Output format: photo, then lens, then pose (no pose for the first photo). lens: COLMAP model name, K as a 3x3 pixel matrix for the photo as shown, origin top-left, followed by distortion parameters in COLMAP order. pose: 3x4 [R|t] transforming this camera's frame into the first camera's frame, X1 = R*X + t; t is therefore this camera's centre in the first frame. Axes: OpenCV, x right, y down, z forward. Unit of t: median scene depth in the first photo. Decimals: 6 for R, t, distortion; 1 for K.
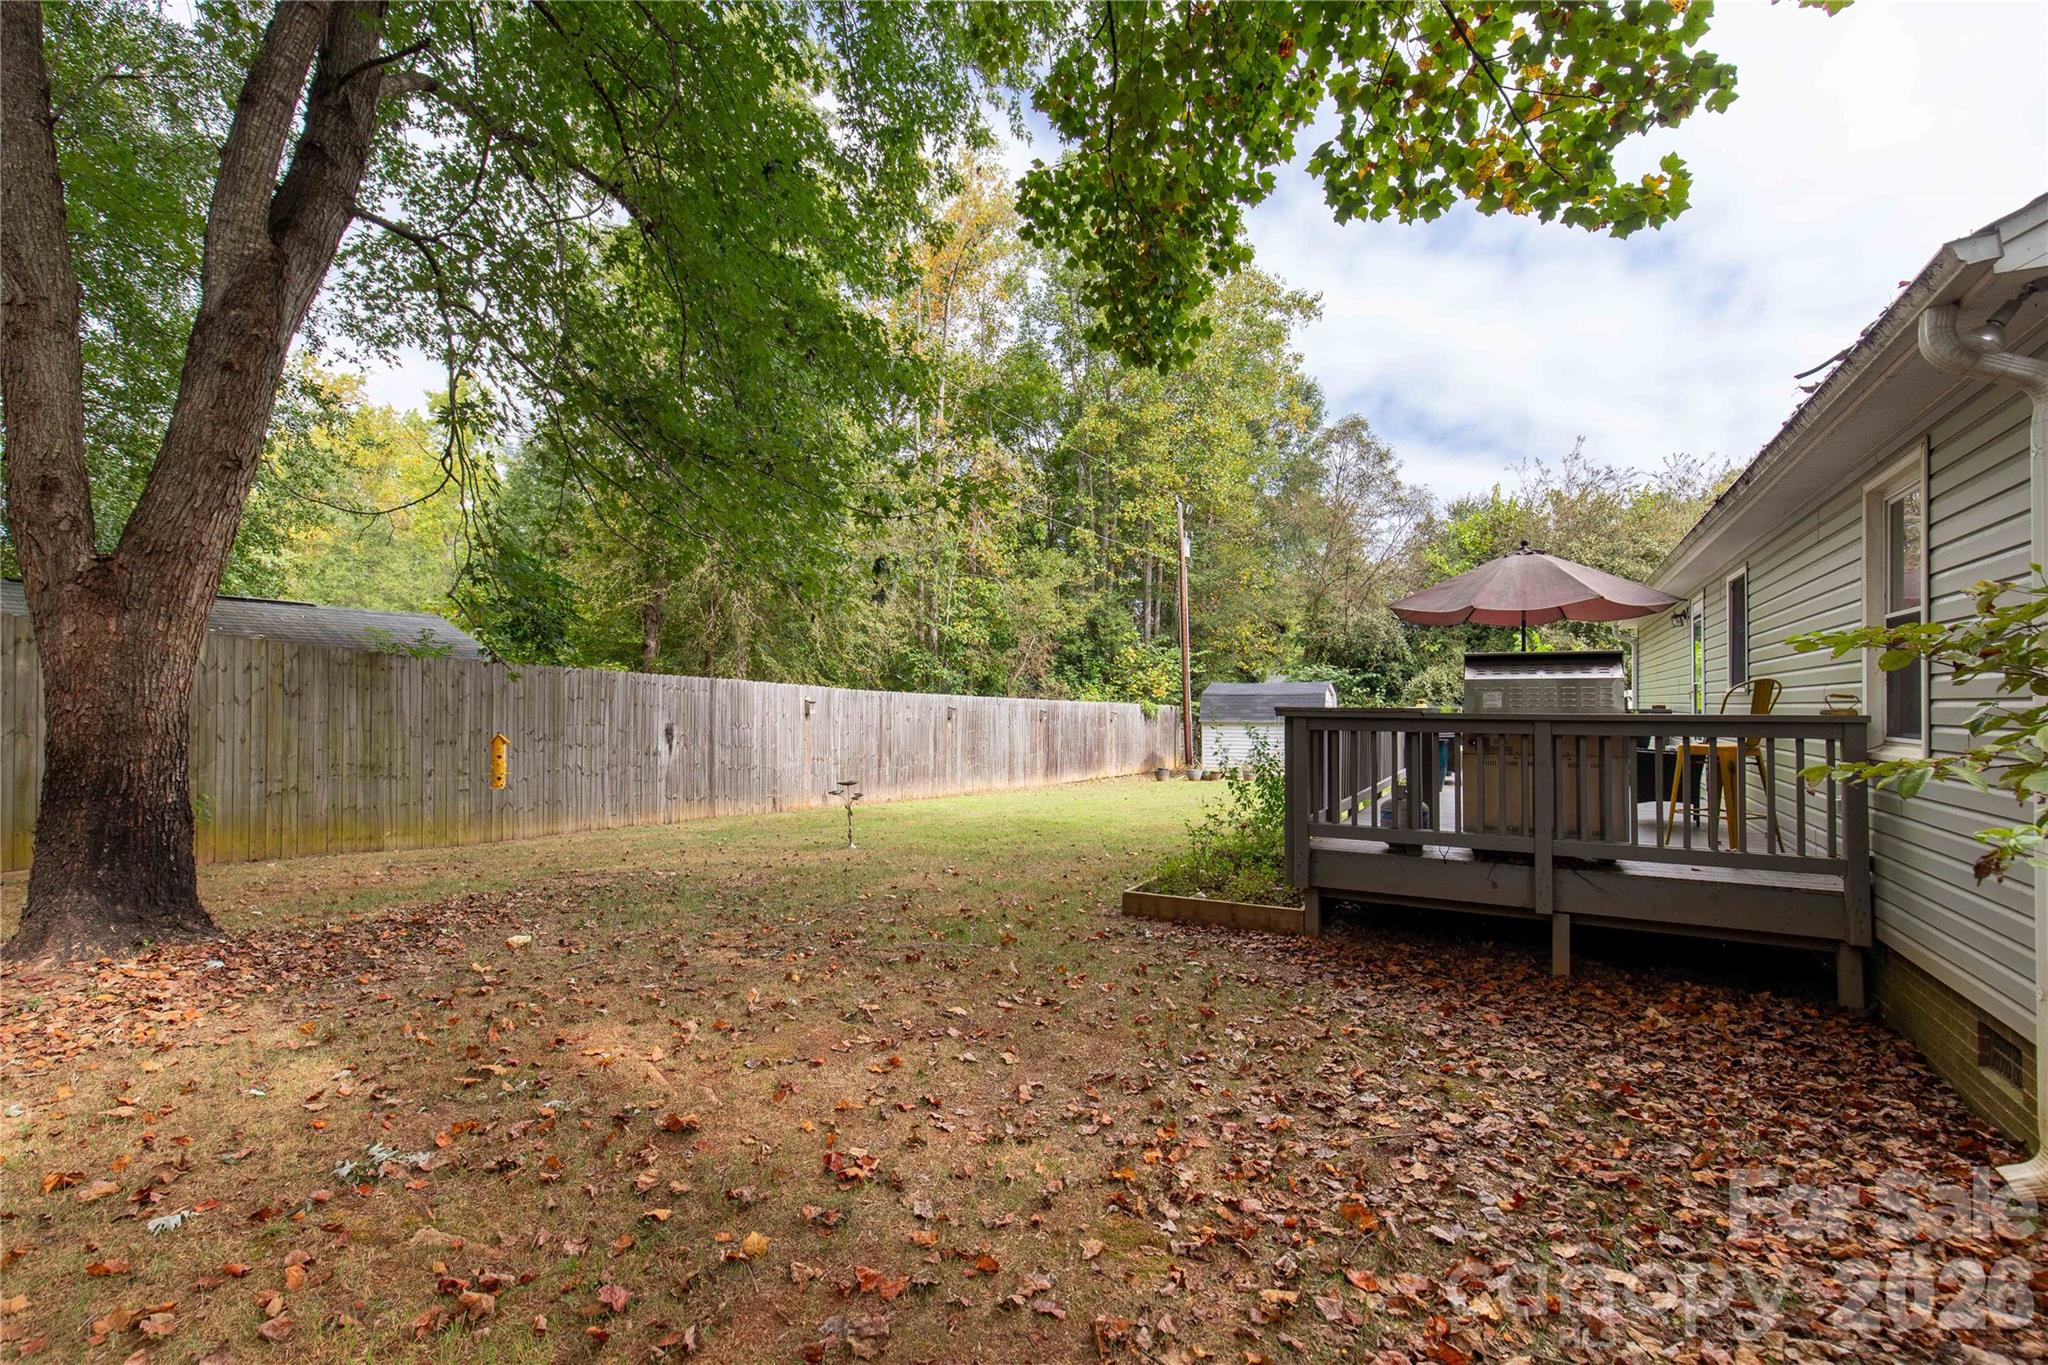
lens RADIAL K [[929.7, 0, 1025.7], [0, 929.7, 684.2], [0, 0, 1]] dist [0.000831, -0.000444]
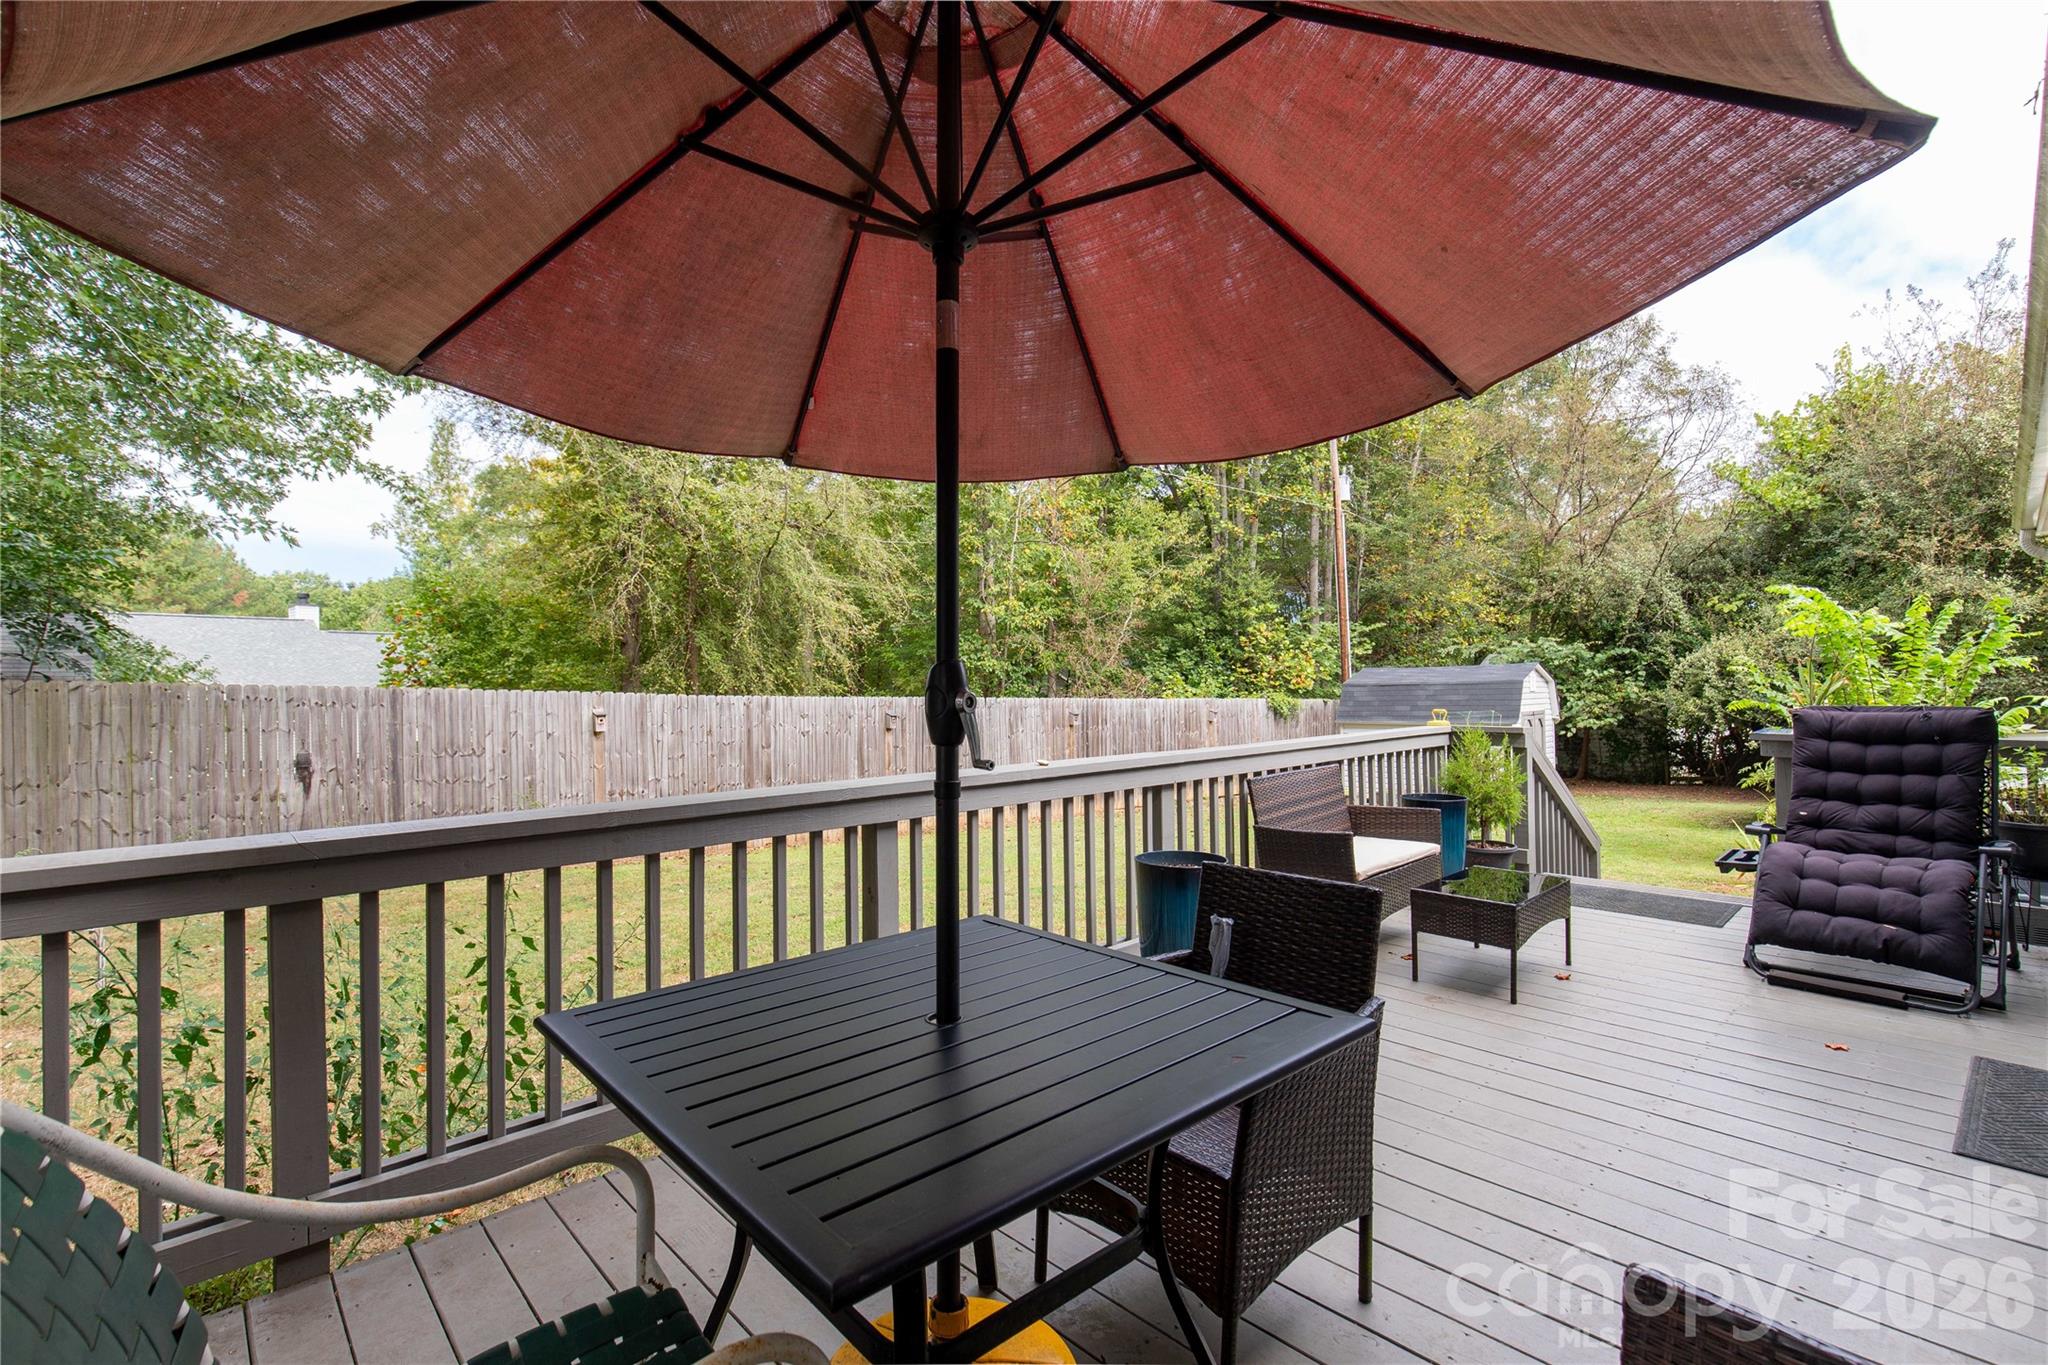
lens RADIAL K [[929.7, 0, 1021.3], [0, 929.7, 690.5], [0, 0, 1]] dist [0.000831, -0.000444]
pose [[0.950937, -0.016585, -0.308940, 0.161372], [0.023344, 0.999562, 0.018192, -0.003484], [0.308503, -0.024512, 0.950908, 0.211528]]
